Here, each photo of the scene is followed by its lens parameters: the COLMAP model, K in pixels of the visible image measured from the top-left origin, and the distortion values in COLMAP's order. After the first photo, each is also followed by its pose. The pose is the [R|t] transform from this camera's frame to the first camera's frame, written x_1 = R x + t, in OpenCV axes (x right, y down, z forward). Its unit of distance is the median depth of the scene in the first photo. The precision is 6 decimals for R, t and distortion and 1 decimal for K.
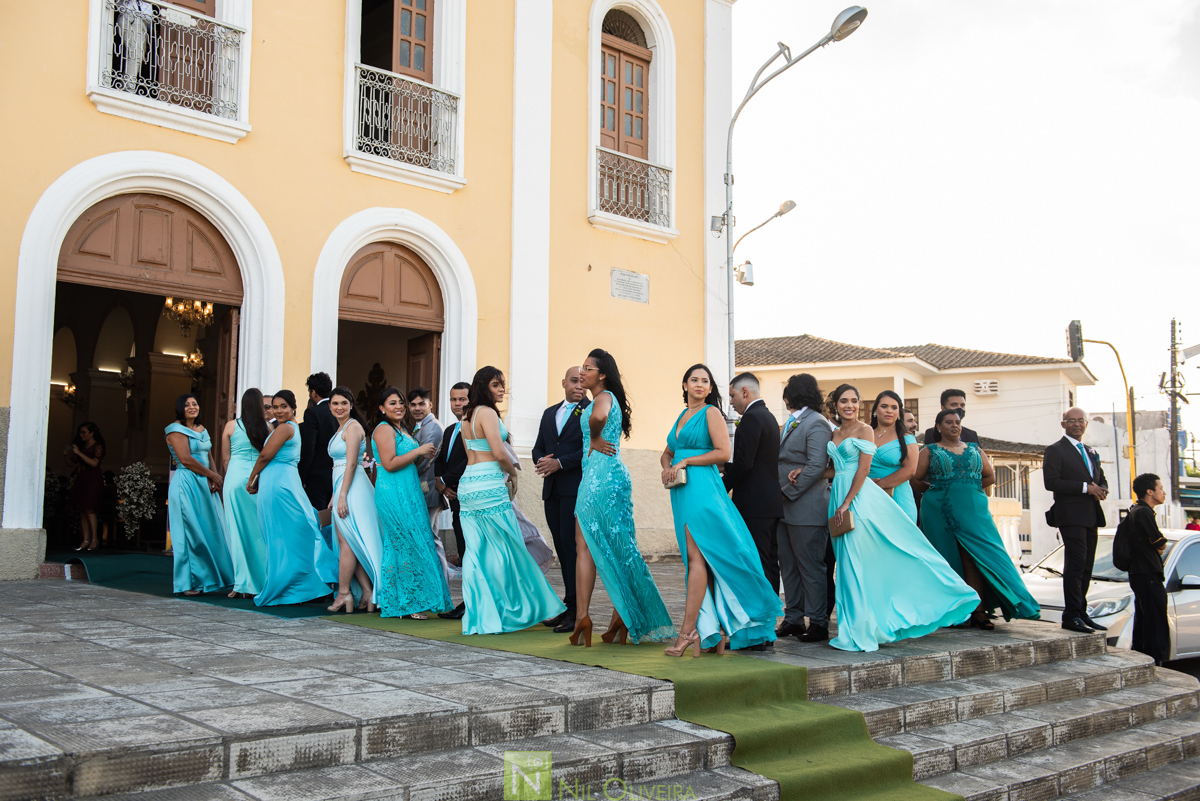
lens RADIAL K [[1206.0, 0, 600.0], [0, 1206.0, 400.5], [0, 0, 1]] dist [0.010231, 0.005219]
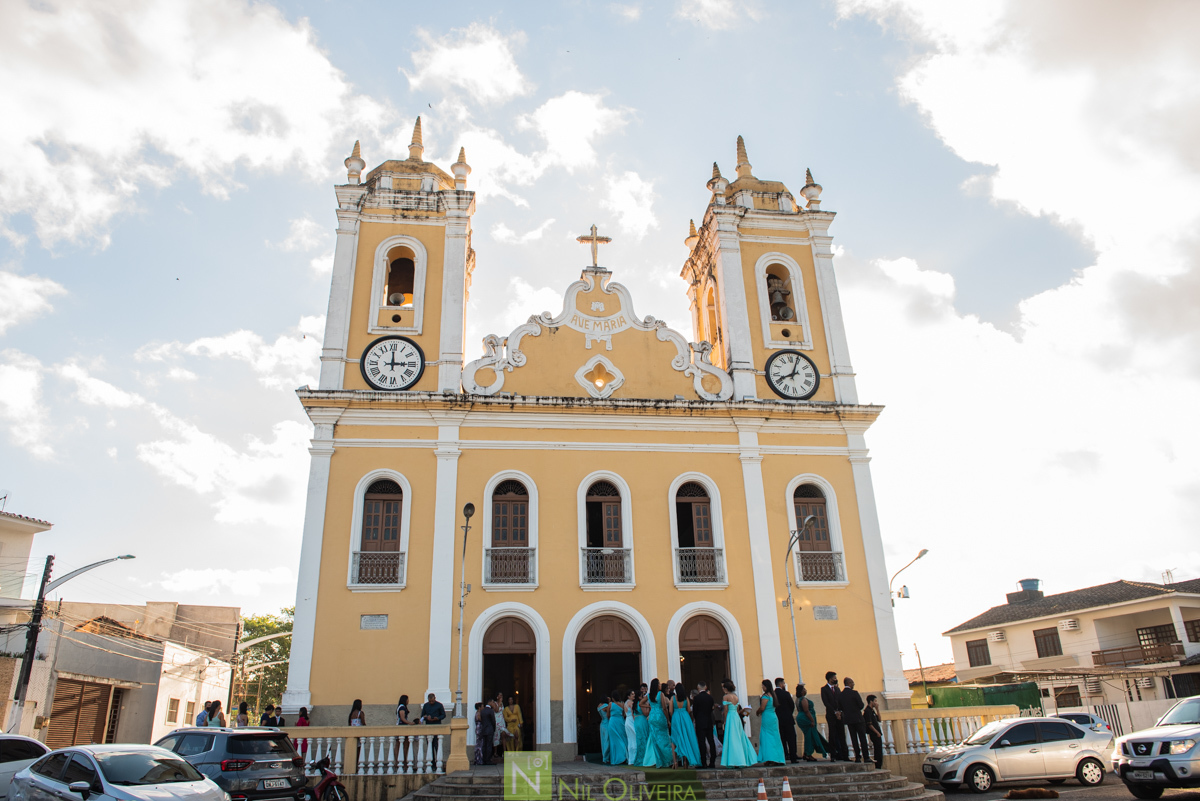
lens RADIAL K [[822.9, 0, 600.0], [0, 822.9, 400.5], [0, 0, 1]] dist [-0.073854, -0.002351]
pose [[0.808497, -0.268999, -0.523424, 0.650856], [0.096073, 0.937818, -0.333567, -0.006034], [0.580605, 0.219401, 0.784067, -0.525254]]
